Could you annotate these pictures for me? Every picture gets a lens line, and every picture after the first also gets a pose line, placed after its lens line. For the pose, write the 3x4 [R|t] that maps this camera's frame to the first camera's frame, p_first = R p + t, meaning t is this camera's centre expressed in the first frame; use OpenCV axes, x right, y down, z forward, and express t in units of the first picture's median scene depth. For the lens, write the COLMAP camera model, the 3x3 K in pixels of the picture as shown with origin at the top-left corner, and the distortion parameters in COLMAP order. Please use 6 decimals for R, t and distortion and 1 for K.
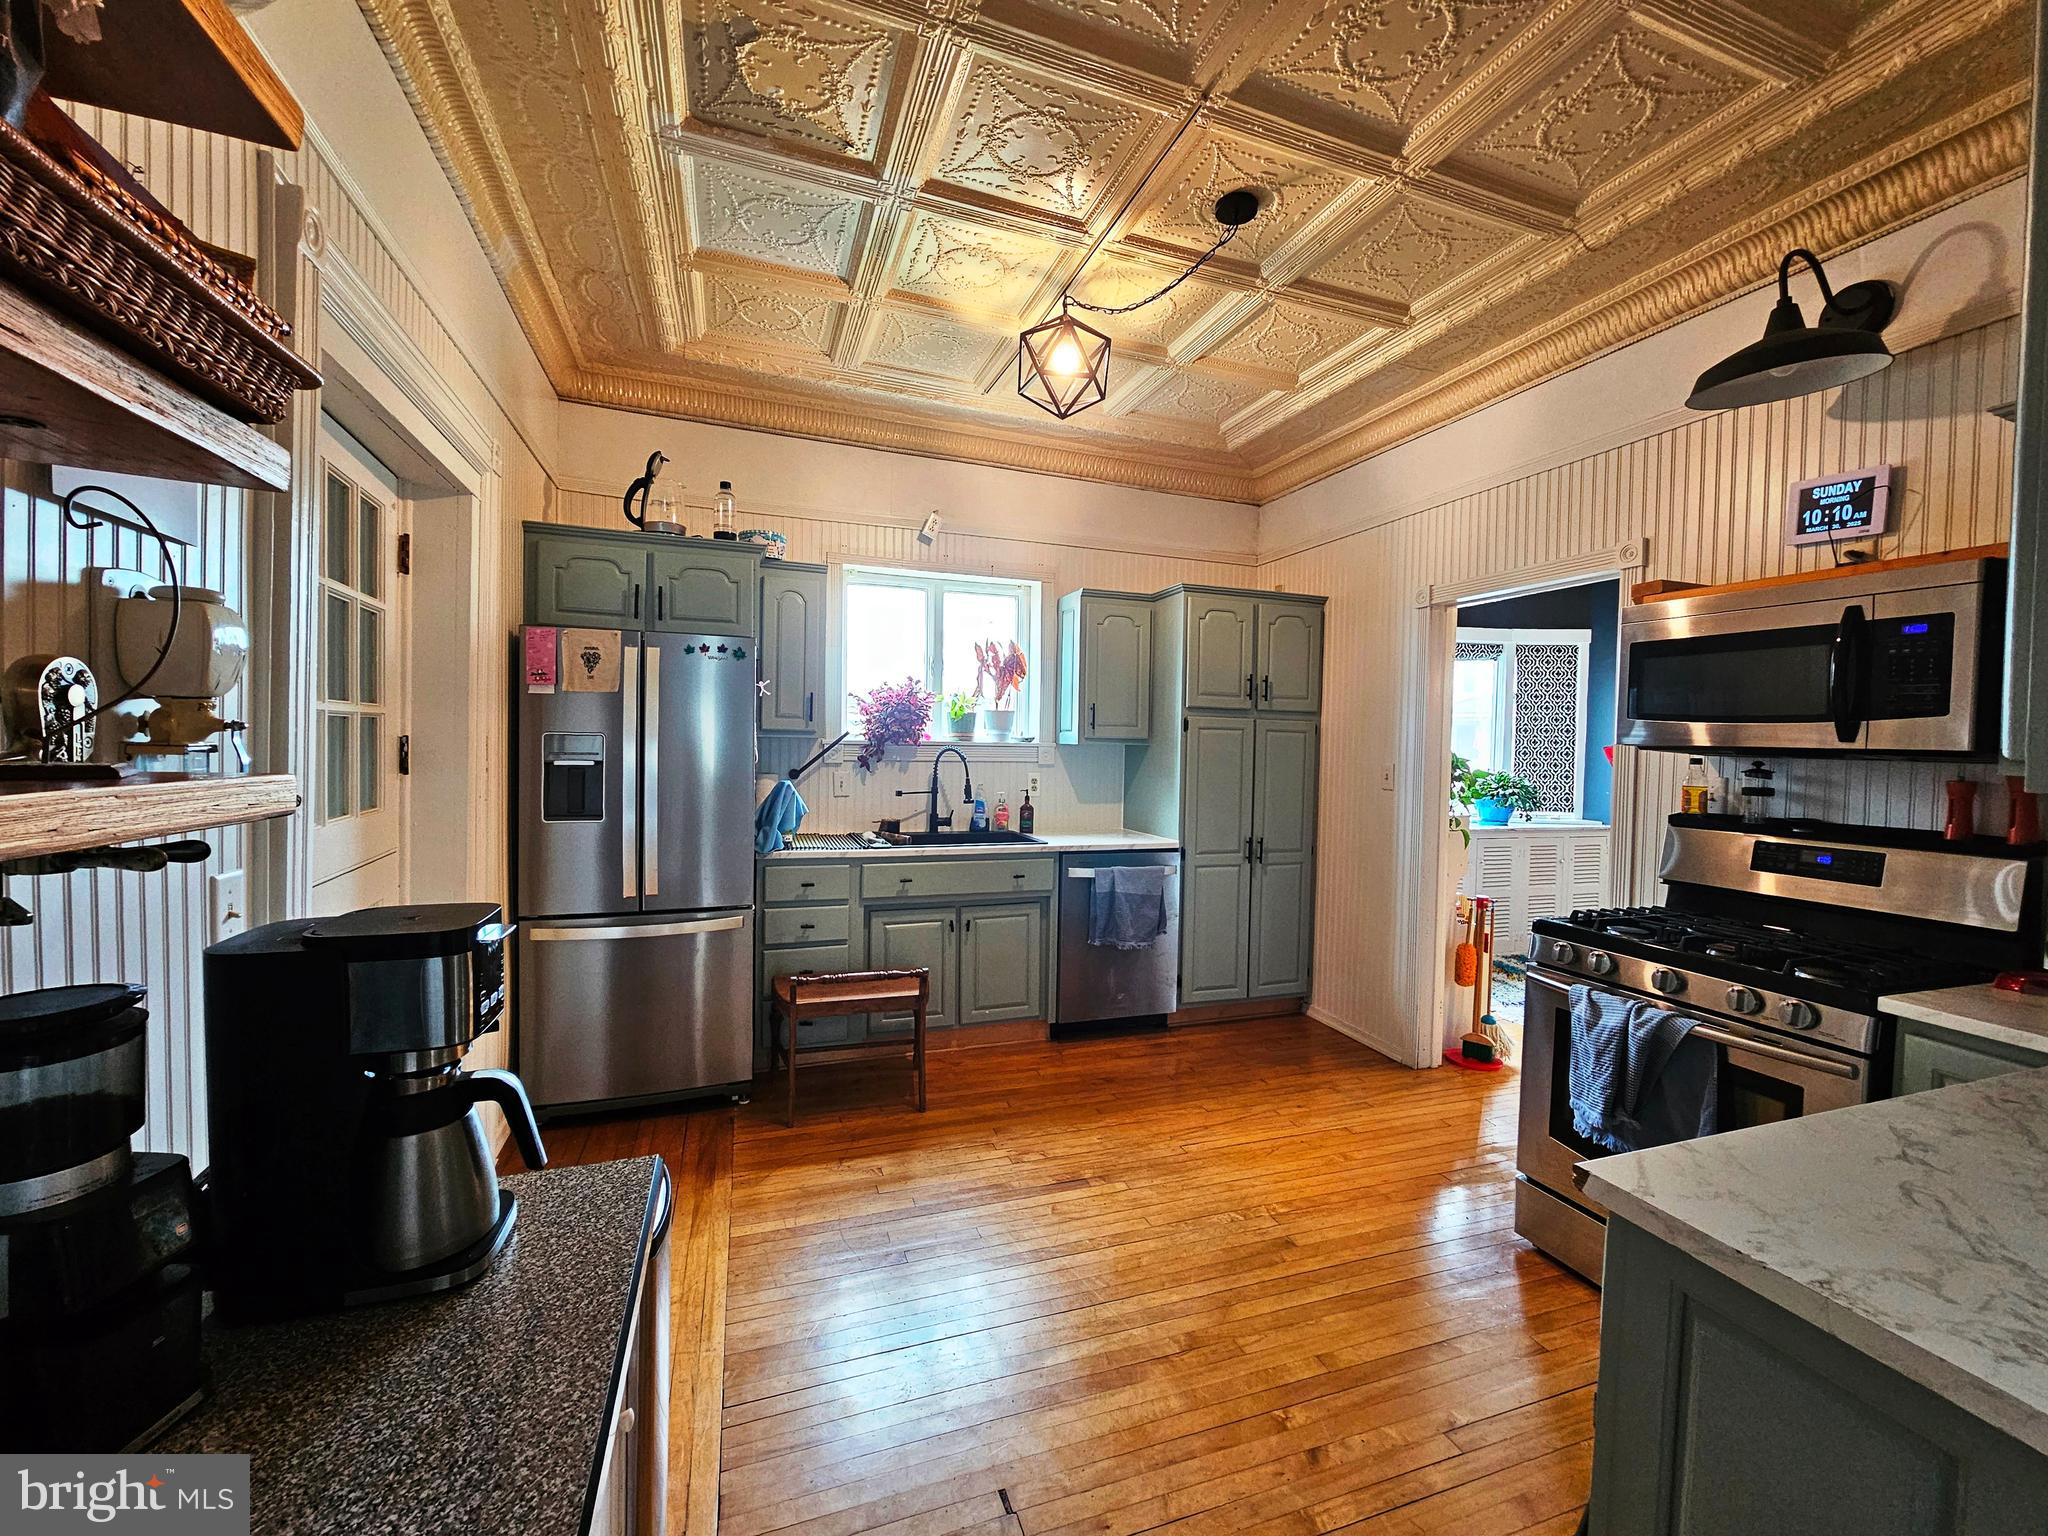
lens RADIAL K [[836.8, 0, 1032.7], [0, 836.8, 767.4], [0, 0, 1]] dist [-0.001956, -0.000227]
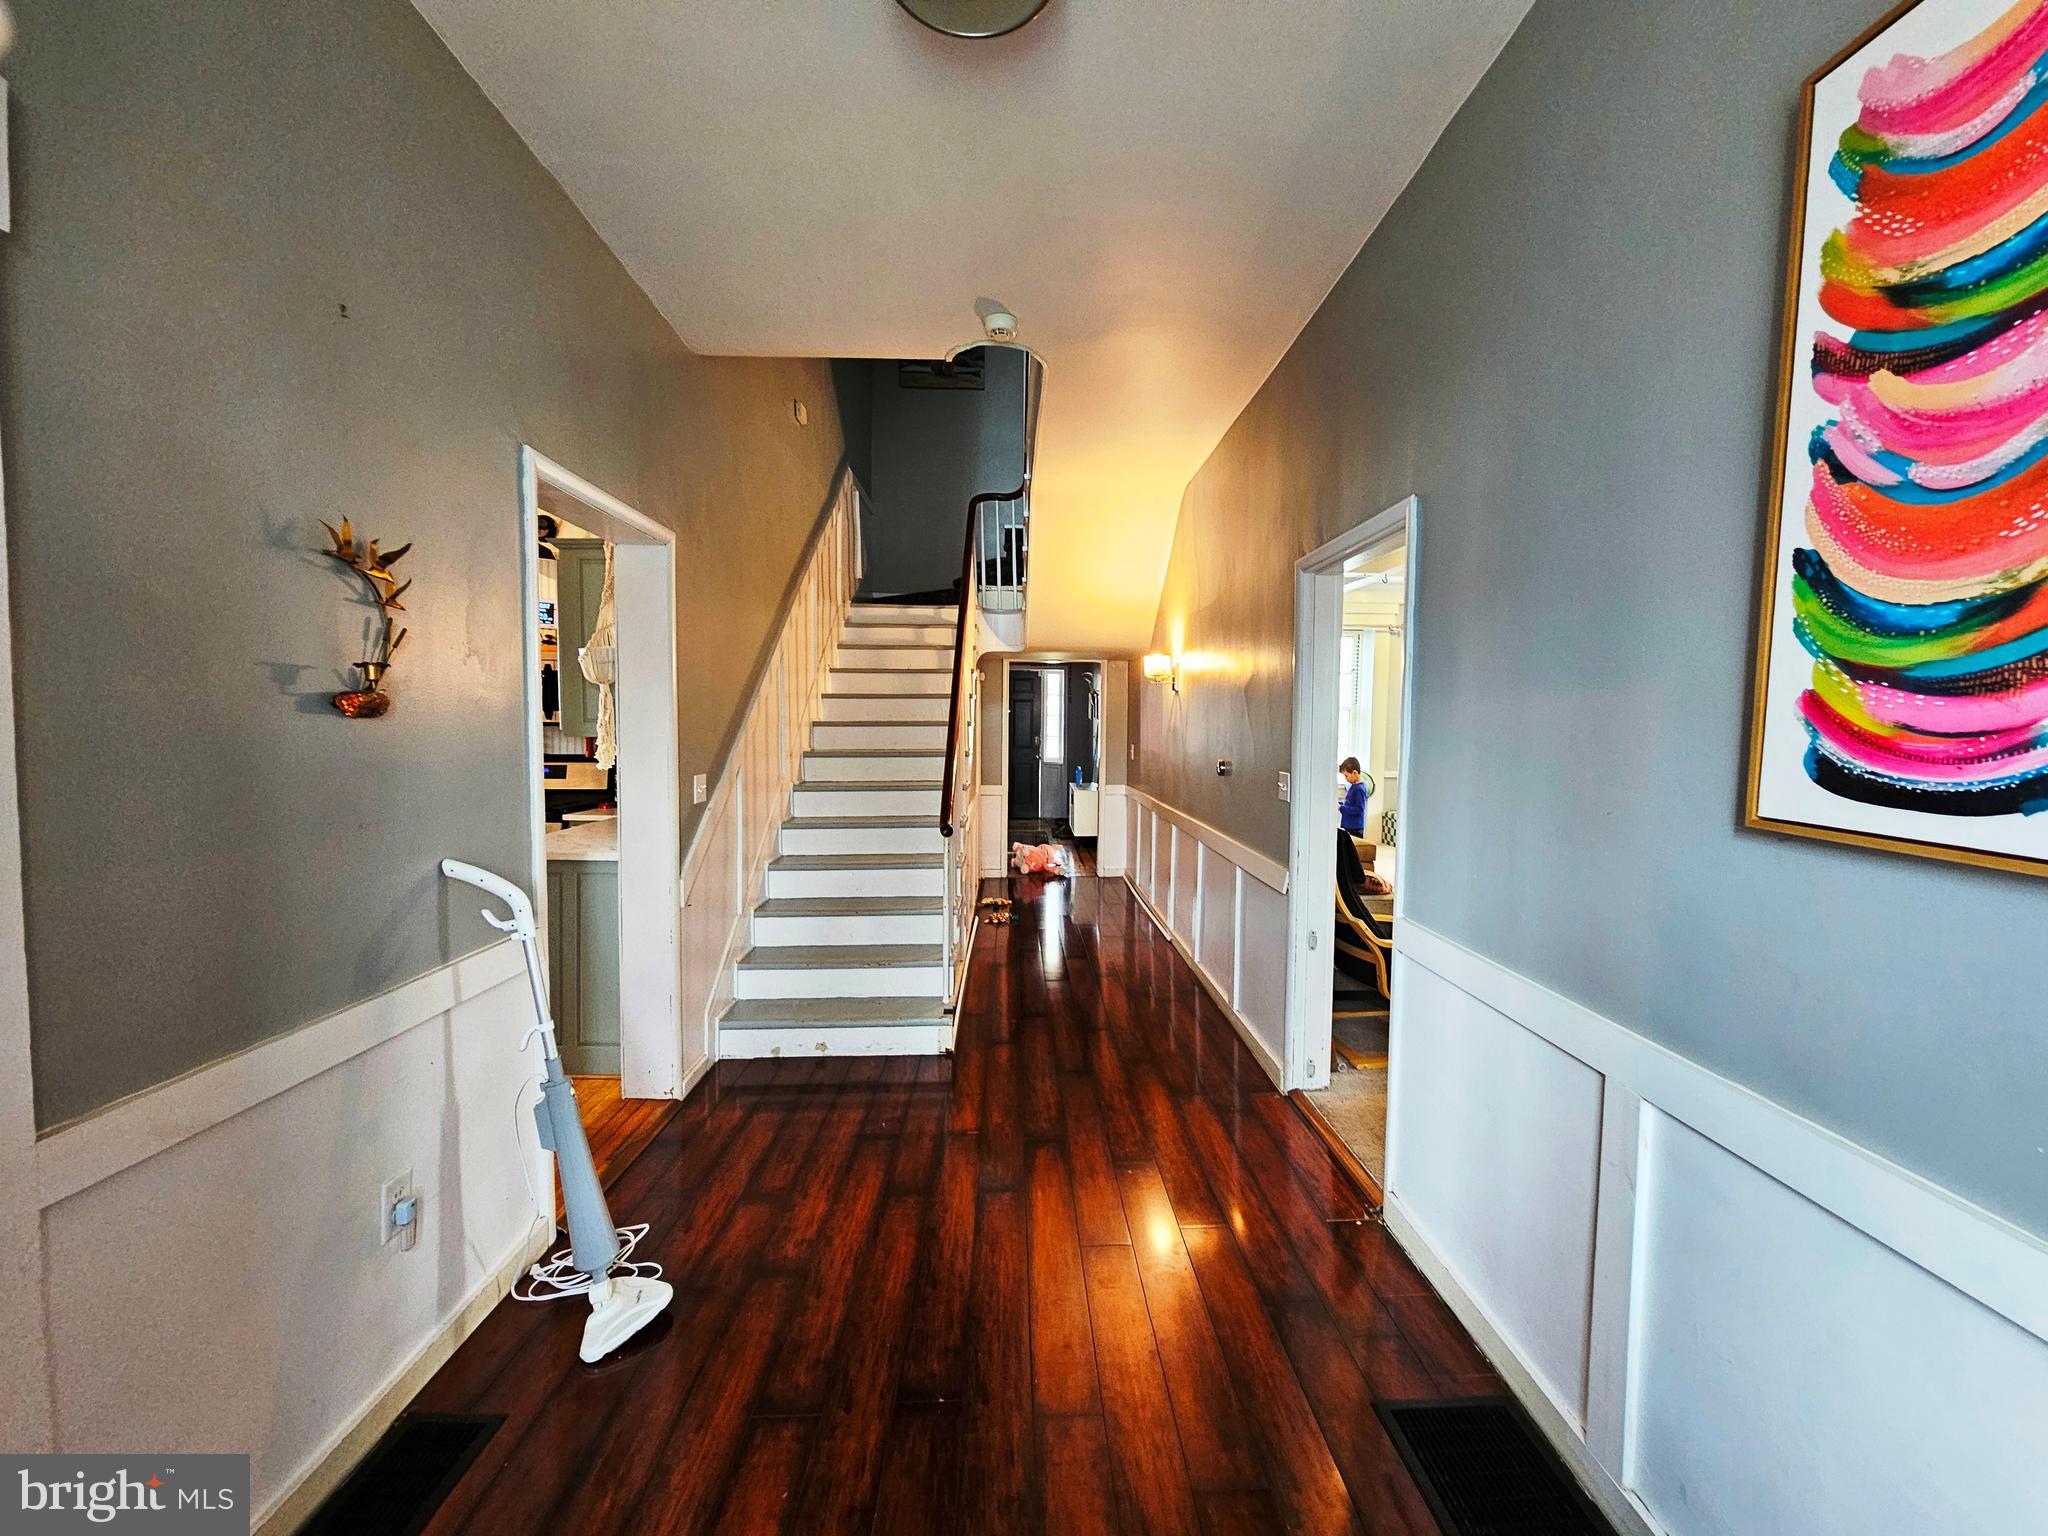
lens RADIAL K [[835.3, 0, 1037.8], [0, 835.3, 766.9], [0, 0, 1]] dist [-0.000377, -0.000275]
pose [[0.303345, -0.068323, 0.950428, -0.654000], [0.031471, 0.997600, 0.061670, 0.000809], [-0.952361, 0.011204, 0.304767, -0.784297]]
